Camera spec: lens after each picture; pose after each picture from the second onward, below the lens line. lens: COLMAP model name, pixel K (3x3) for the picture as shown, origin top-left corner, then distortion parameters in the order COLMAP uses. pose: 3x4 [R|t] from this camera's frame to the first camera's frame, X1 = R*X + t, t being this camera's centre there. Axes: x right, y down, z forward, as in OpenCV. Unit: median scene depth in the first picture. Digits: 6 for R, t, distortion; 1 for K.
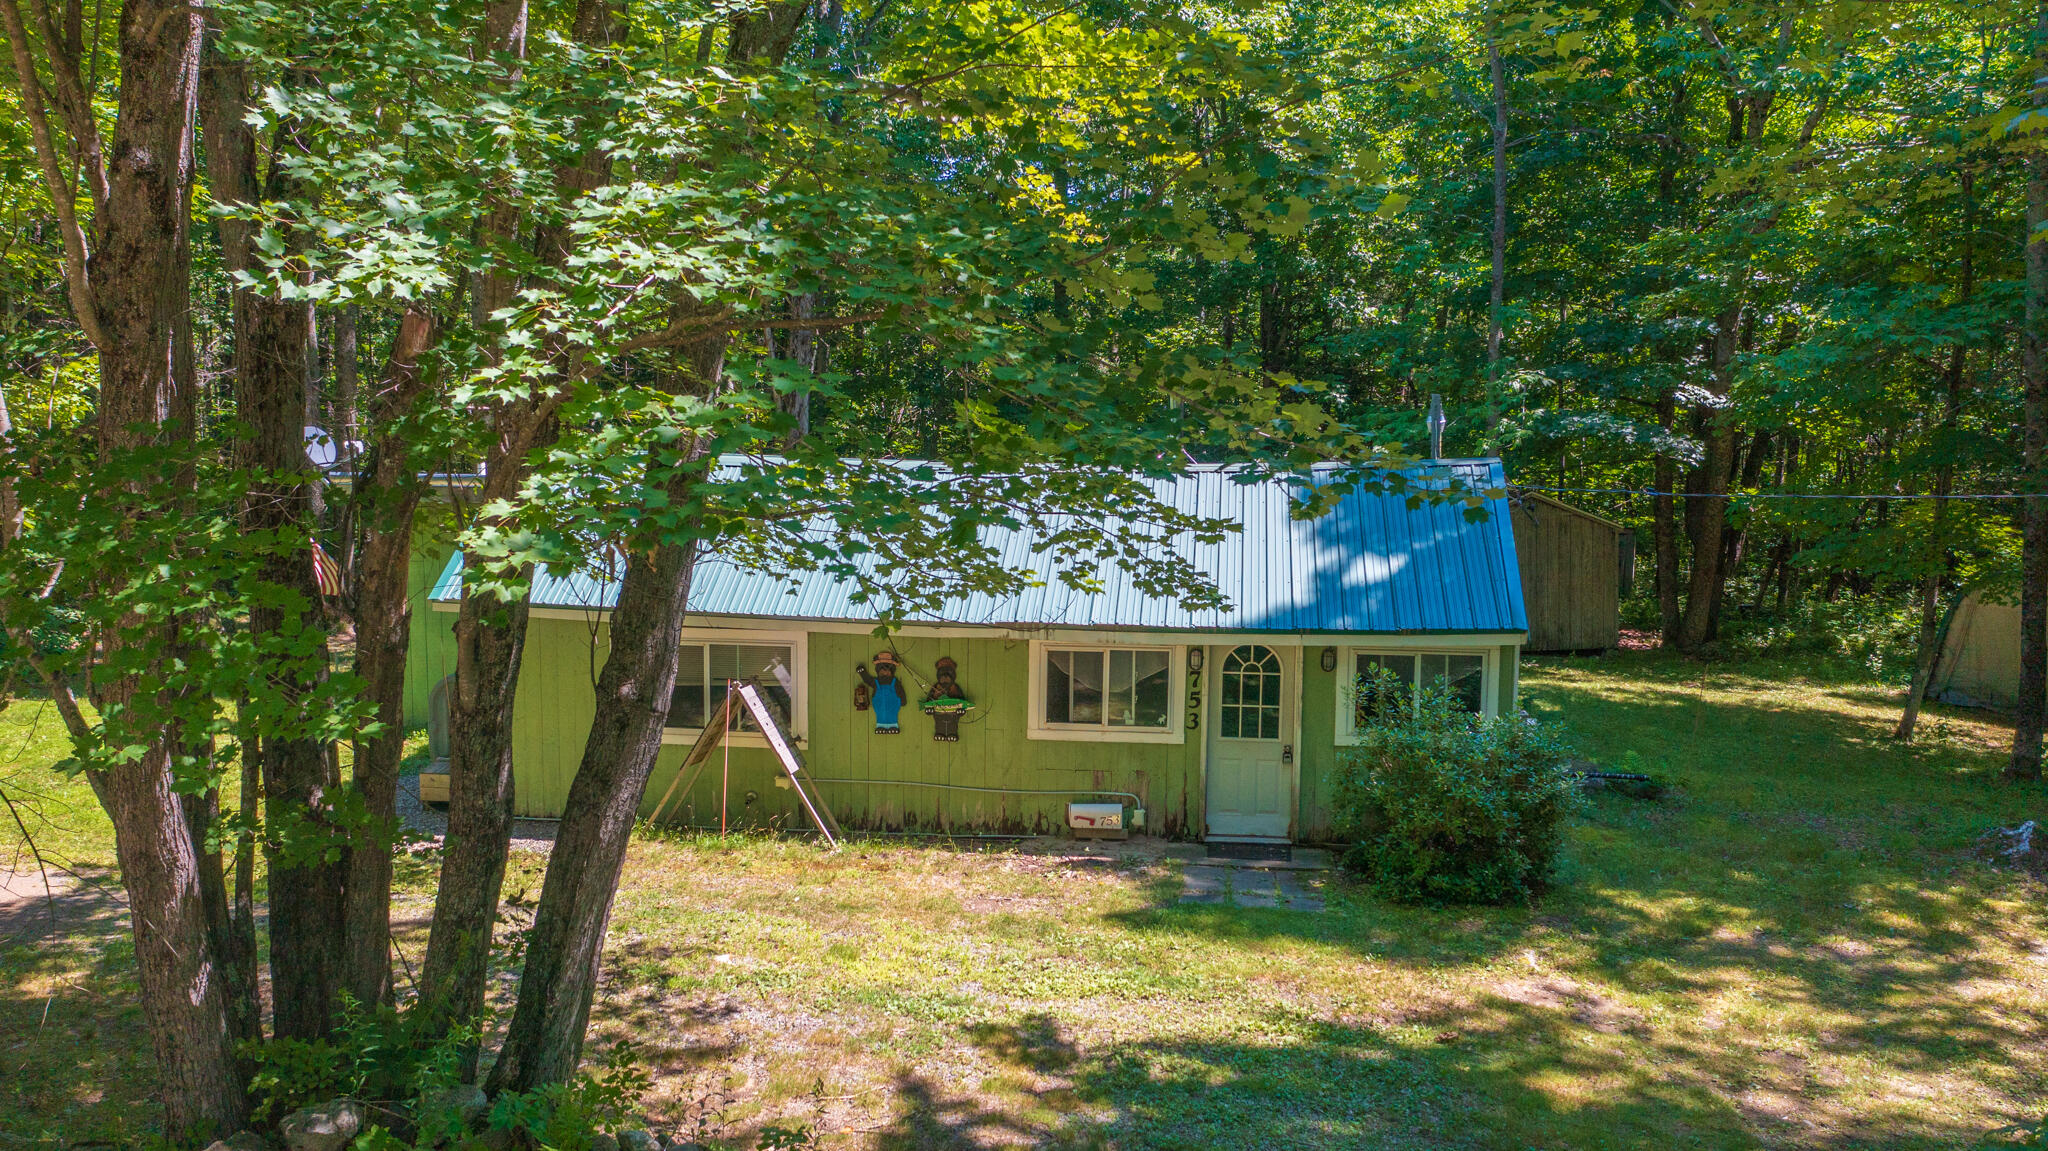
lens RADIAL K [[1665.7, 0, 1024.0], [0, 1665.7, 575.7], [0, 0, 1]] dist [0.007002, -0.002710]
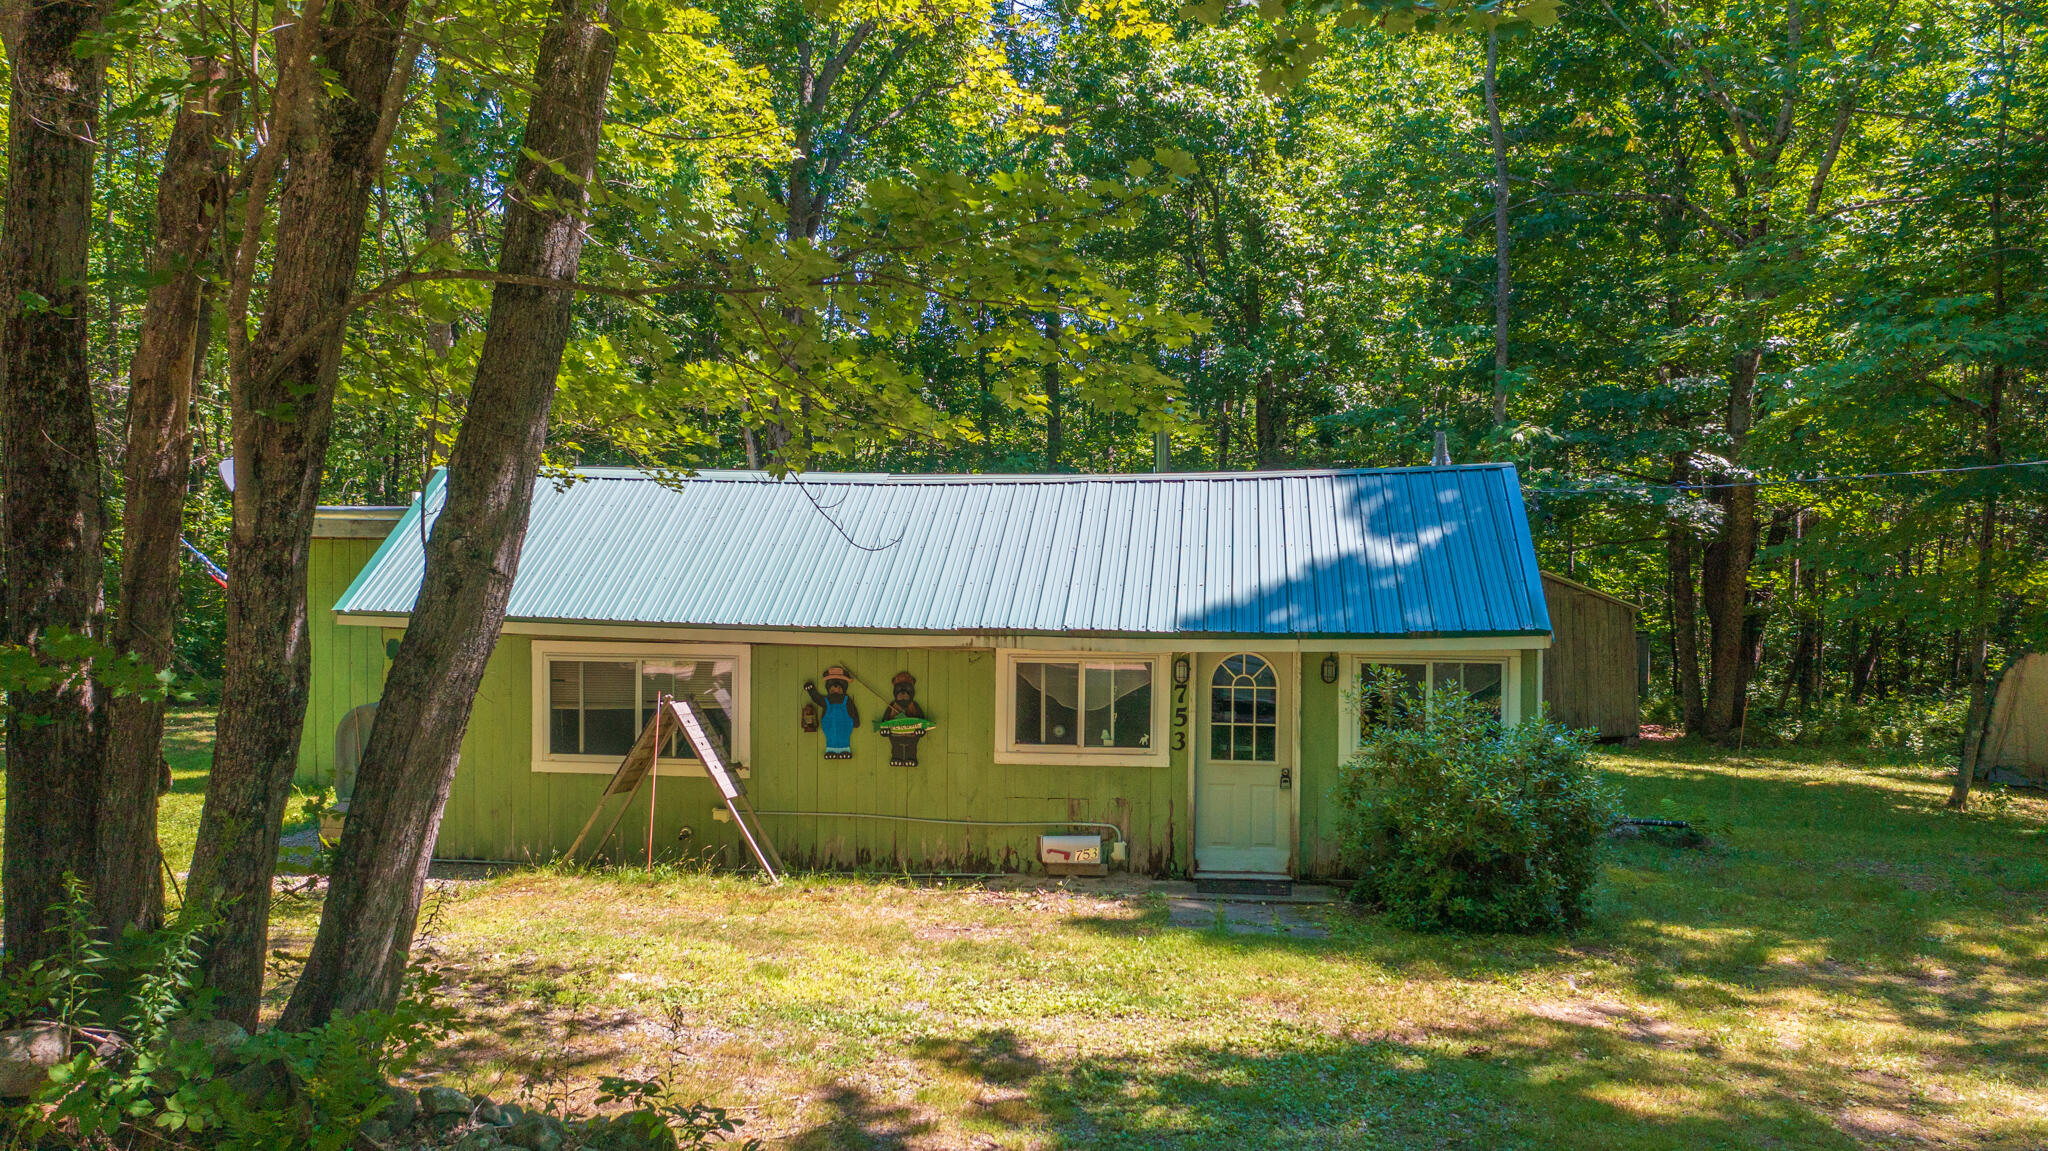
lens RADIAL K [[1665.7, 0, 1023.7], [0, 1665.7, 574.6], [0, 0, 1]] dist [0.007002, -0.002710]
pose [[0.999997, -0.001682, -0.001644, 0.020438], [0.001512, 0.995173, -0.098122, 0.089492], [0.001801, 0.098119, 0.995173, 0.105622]]
